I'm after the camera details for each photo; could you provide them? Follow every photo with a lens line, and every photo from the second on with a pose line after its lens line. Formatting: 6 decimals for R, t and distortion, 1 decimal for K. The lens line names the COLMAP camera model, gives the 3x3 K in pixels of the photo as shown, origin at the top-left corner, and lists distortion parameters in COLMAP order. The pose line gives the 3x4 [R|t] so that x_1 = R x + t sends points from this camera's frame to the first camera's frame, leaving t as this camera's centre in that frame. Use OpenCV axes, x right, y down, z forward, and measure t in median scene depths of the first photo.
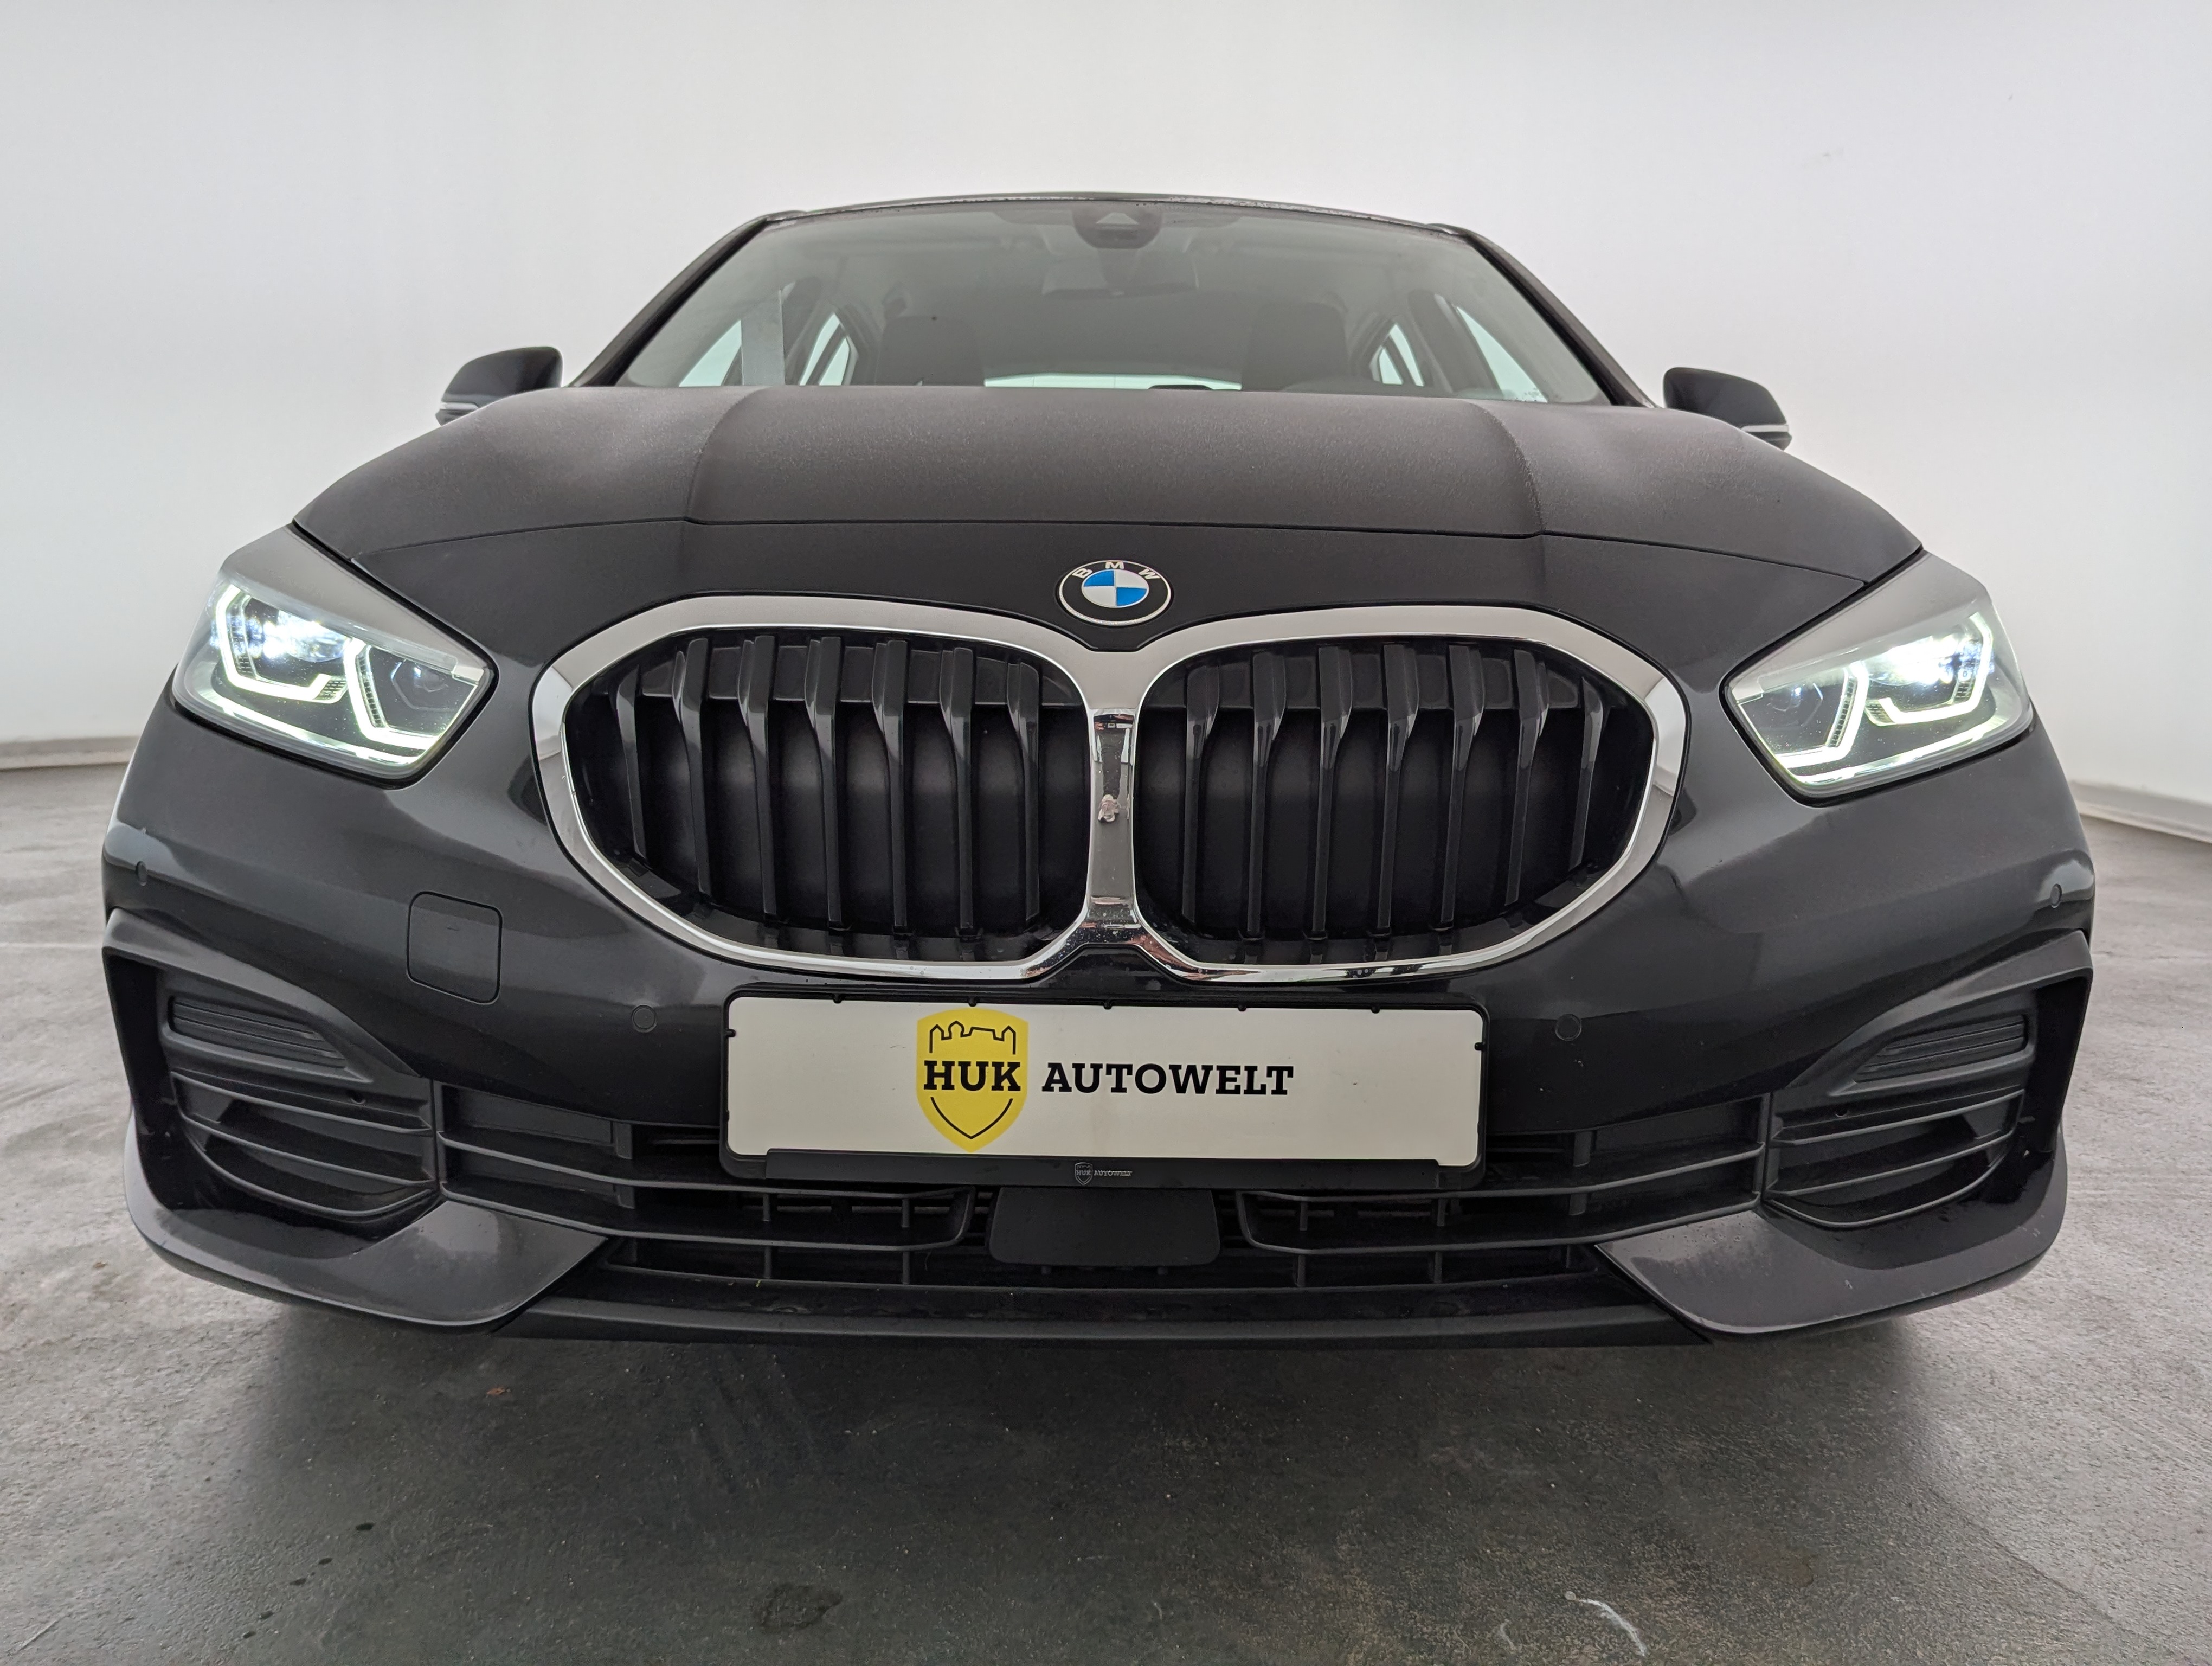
lens RADIAL K [[2005.1, 0, 1181.3], [0, 2005.1, 805.1], [0, 0, 1]] dist [0.074731, -0.083960]
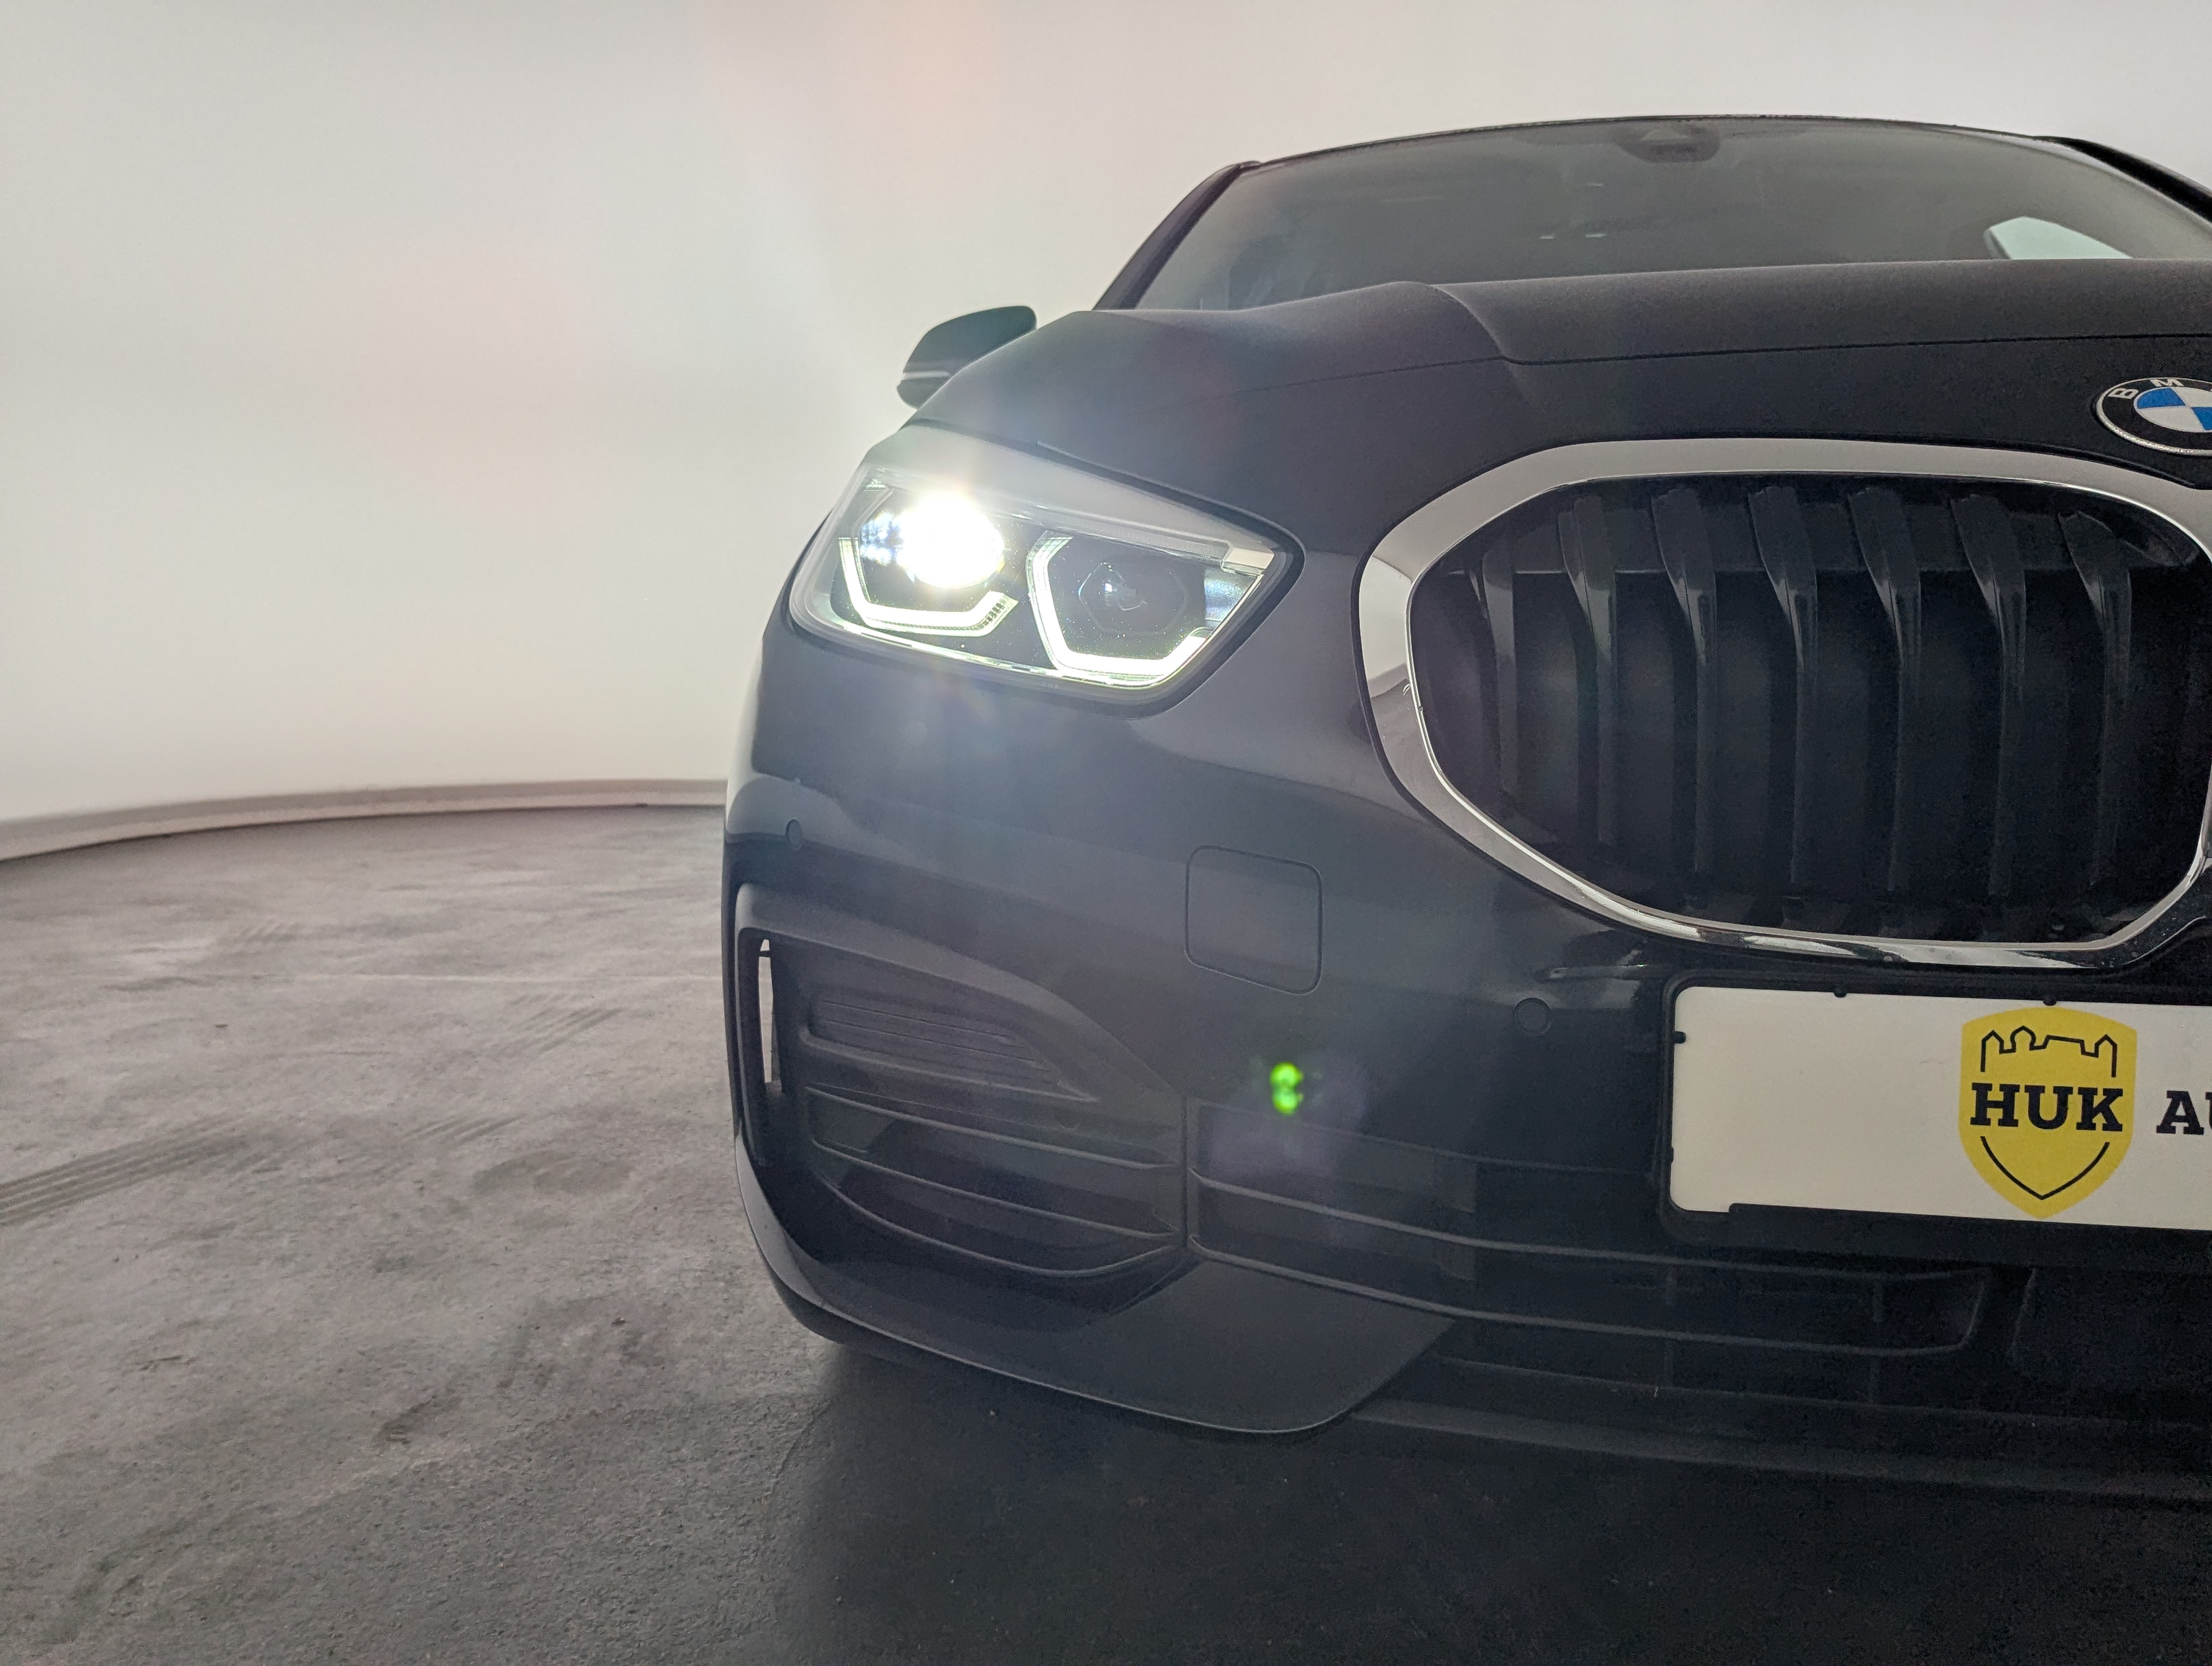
lens RADIAL K [[2008.6, 0, 1106.0], [0, 2008.6, 833.0], [0, 0, 1]] dist [0.059386, -0.062173]
pose [[0.990208, 0.000453, -0.139603, -0.288206], [-0.003746, 0.999721, -0.023328, 0.052684], [0.139553, 0.023622, 0.989933, 0.243232]]
